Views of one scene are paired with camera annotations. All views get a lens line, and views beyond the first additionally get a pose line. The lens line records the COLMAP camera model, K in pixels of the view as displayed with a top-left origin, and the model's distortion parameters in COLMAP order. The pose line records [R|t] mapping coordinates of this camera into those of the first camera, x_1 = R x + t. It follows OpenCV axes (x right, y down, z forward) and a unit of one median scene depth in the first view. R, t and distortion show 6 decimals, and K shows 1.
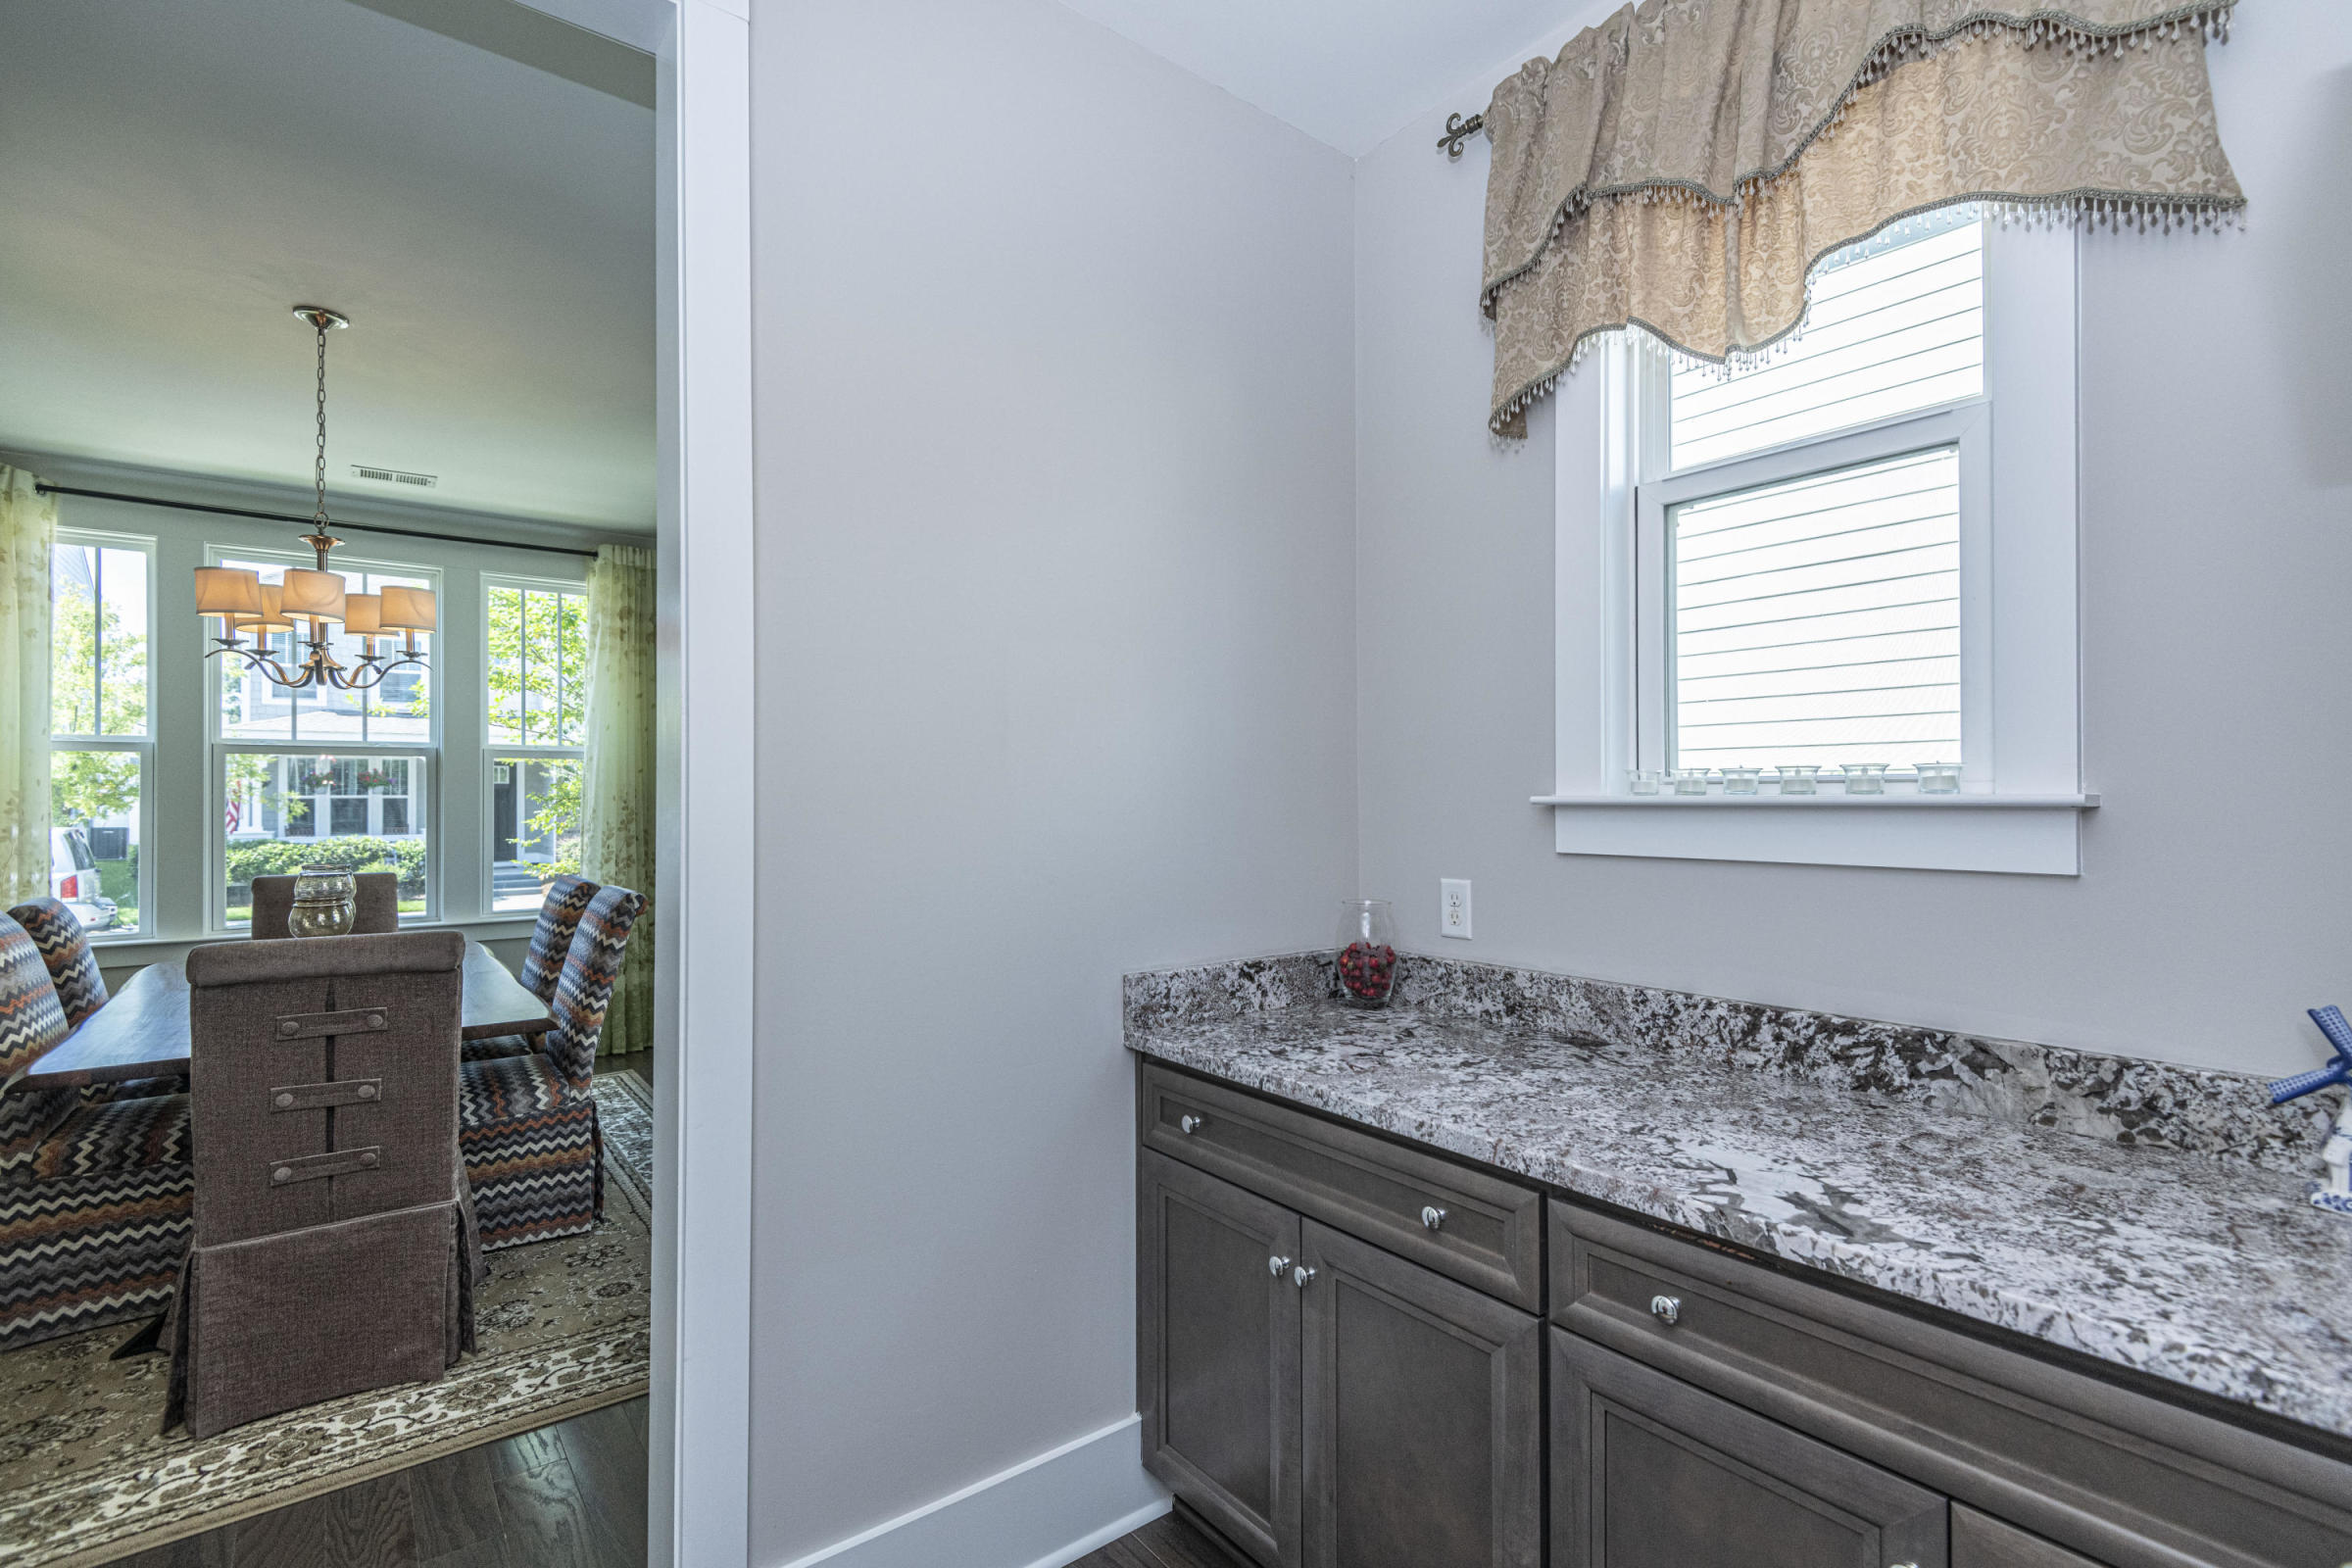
lens RADIAL K [[1073.3, 0, 1177.1], [0, 1073.3, 789.8], [0, 0, 1]] dist [0.013533, -0.008842]
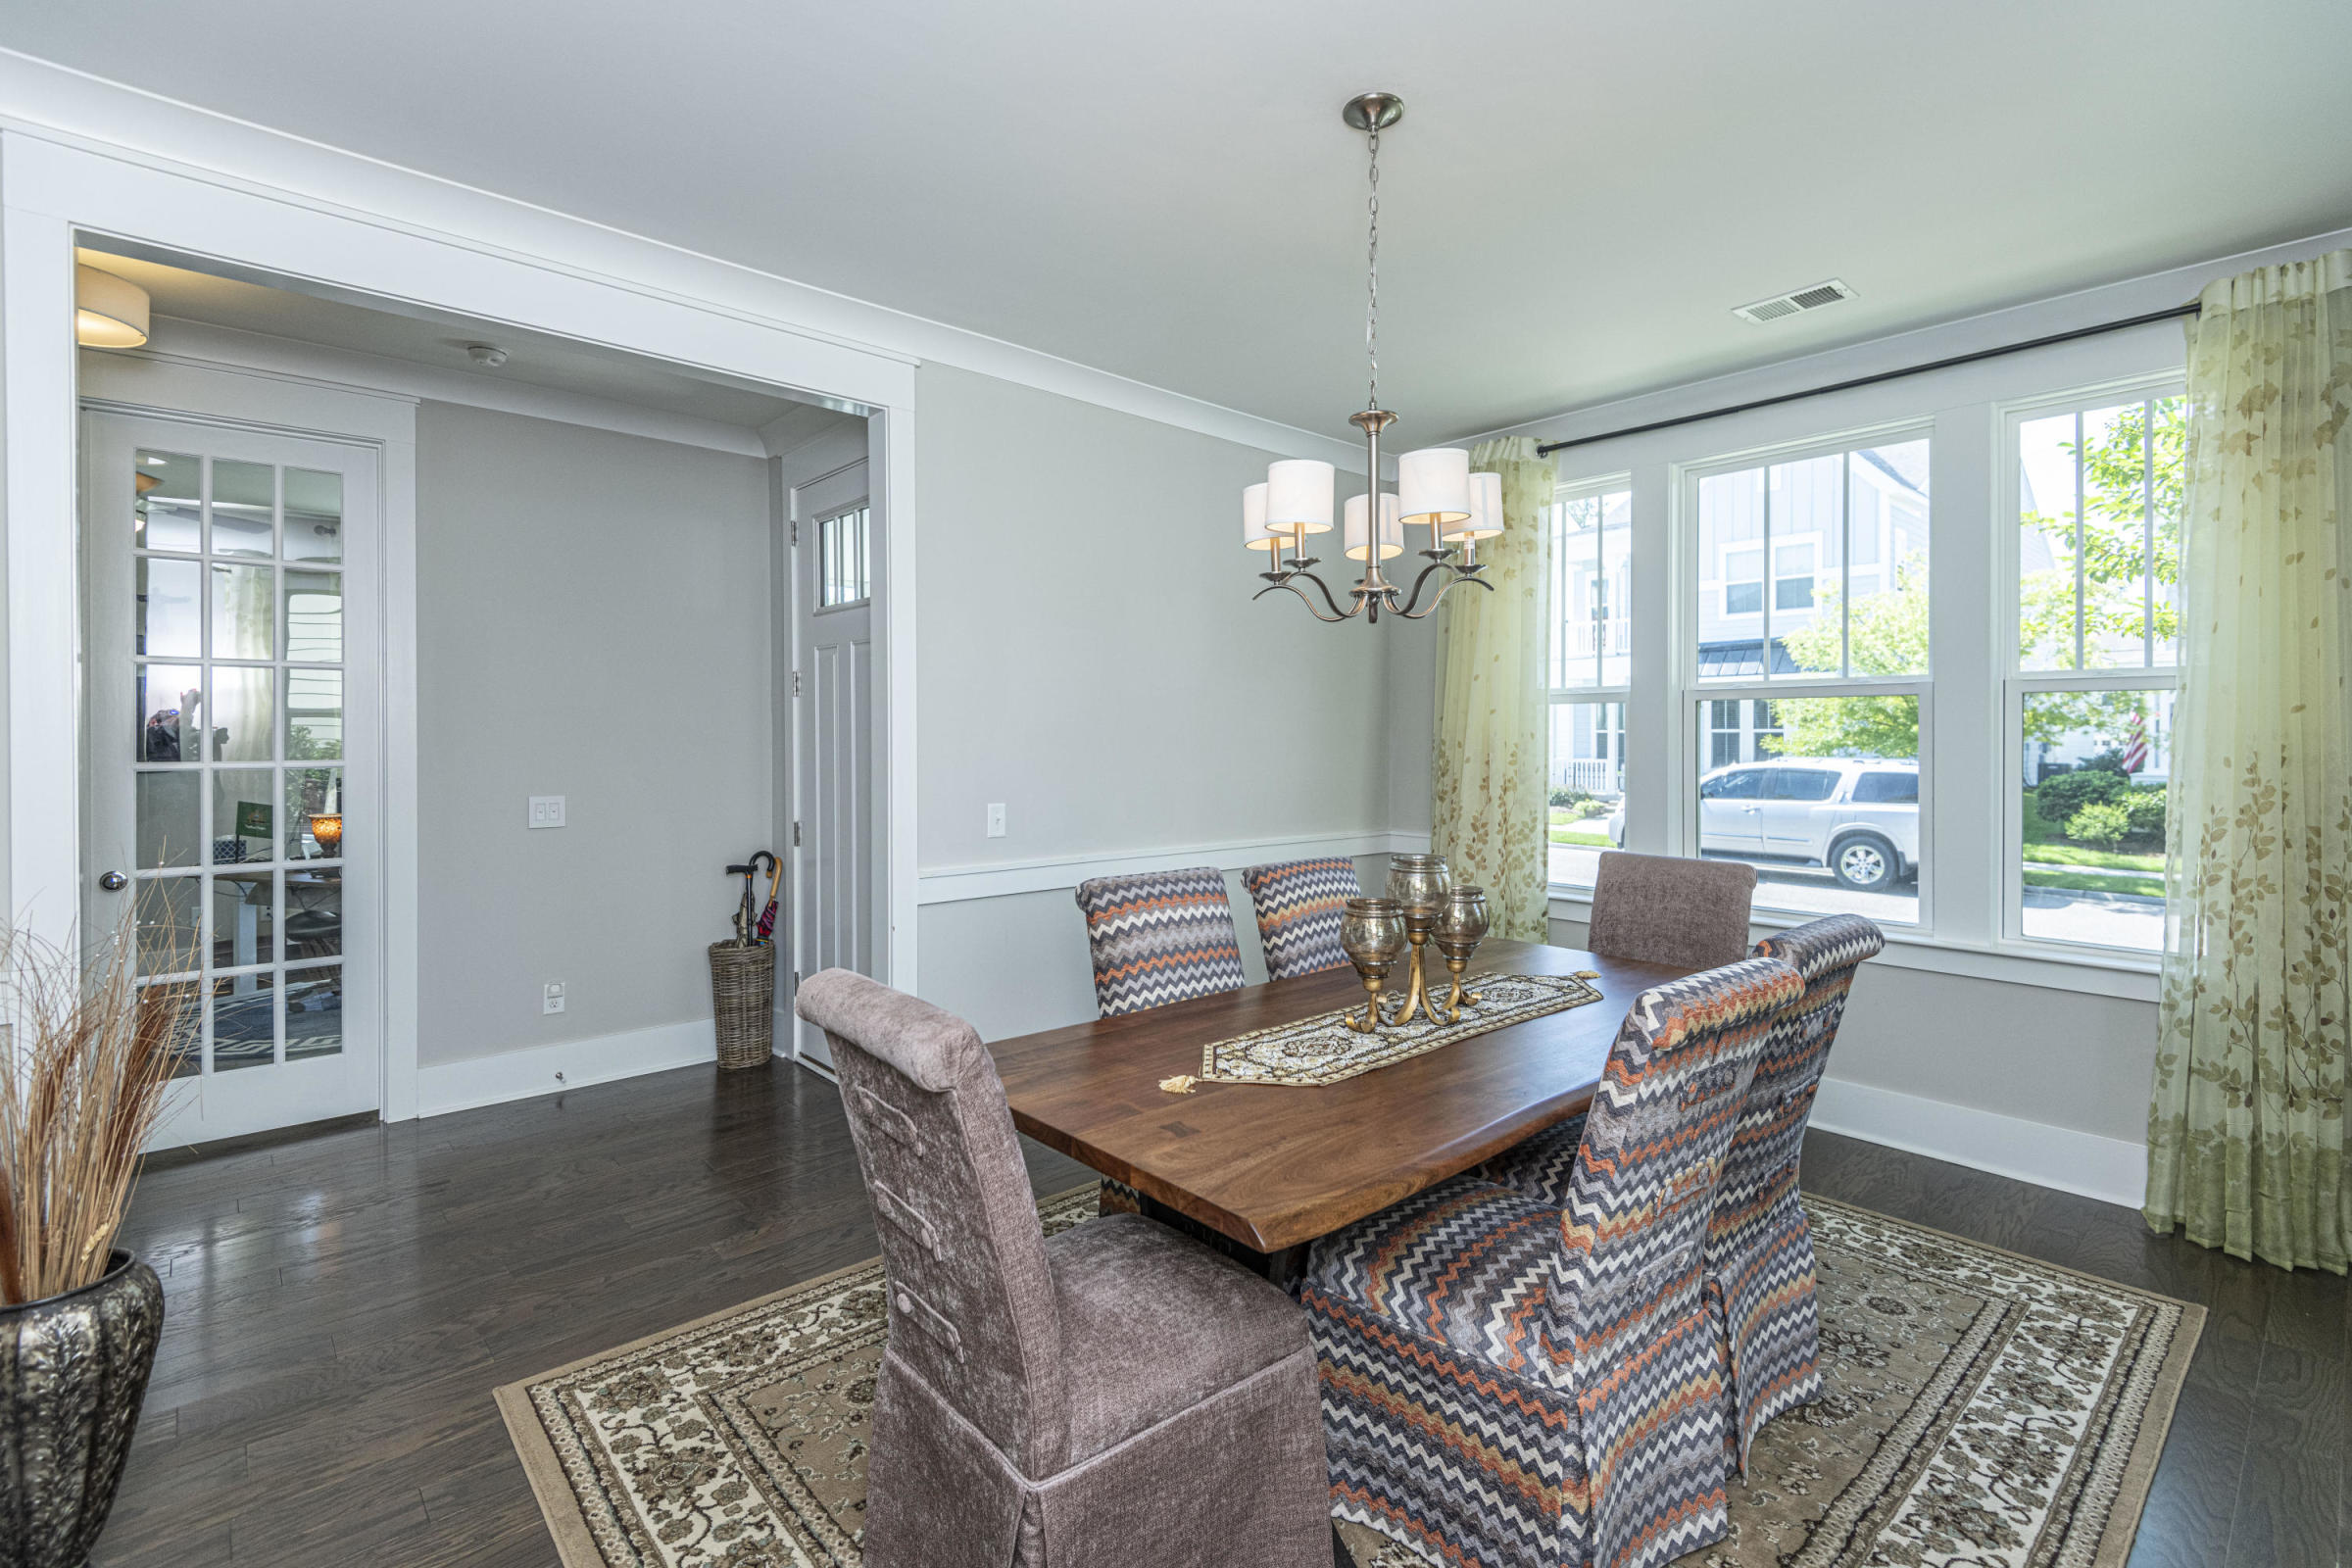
lens RADIAL K [[1073.3, 0, 1174.6], [0, 1073.3, 736.8], [0, 0, 1]] dist [0.013533, -0.008842]
pose [[0.070233, 0.005280, -0.997517, -0.065674], [0.005585, 0.999968, 0.005687, -0.017600], [0.997515, -0.005971, 0.070201, 0.775749]]
